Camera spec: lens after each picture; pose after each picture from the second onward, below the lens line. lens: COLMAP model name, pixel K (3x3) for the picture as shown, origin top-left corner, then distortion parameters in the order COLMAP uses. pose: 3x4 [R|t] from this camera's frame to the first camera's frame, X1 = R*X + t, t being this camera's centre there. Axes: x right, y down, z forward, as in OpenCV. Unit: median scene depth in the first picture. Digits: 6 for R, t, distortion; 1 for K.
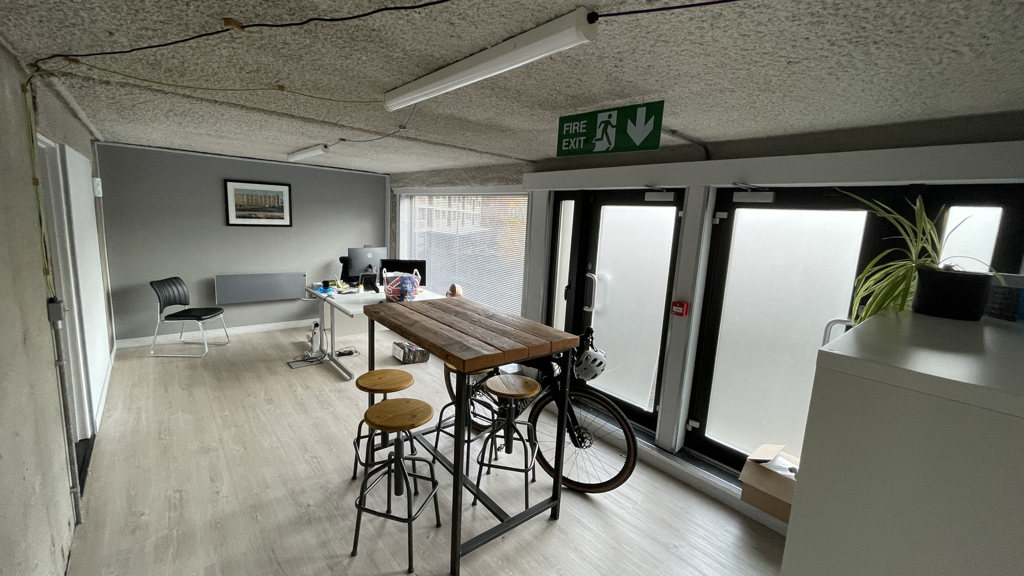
lens RADIAL K [[408.3, 0, 518.2], [0, 408.3, 280.1], [0, 0, 1]] dist [-0.000252, 0.000039]
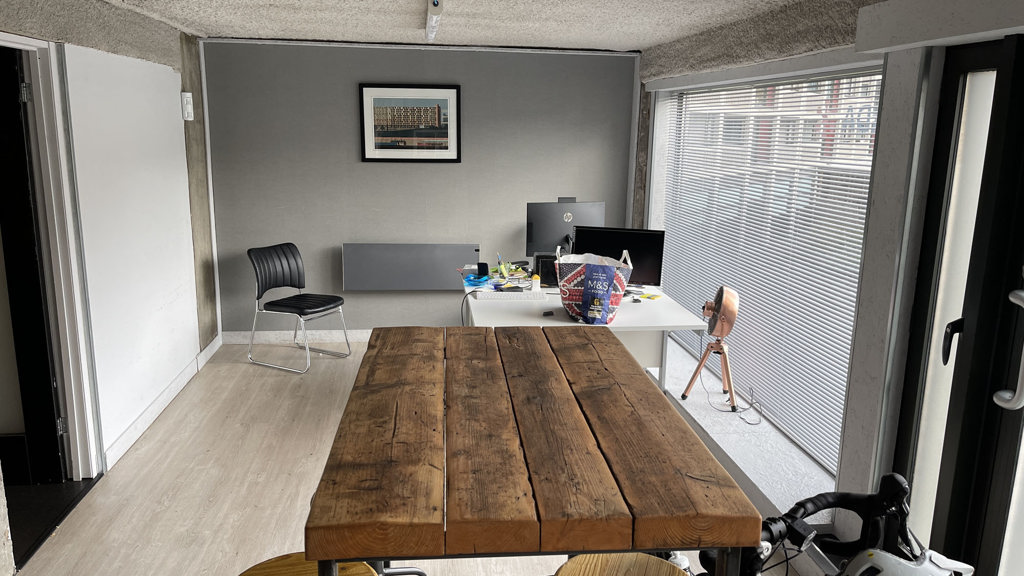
lens RADIAL K [[773.4, 0, 512.0], [0, 773.4, 288.0], [0, 0, 1]] dist [0.064024, -0.081765]
pose [[0.827062, 0.077206, -0.556783, 0.129500], [-0.057706, 0.996951, 0.052525, -0.020938], [0.559140, -0.011312, 0.828996, 0.178656]]
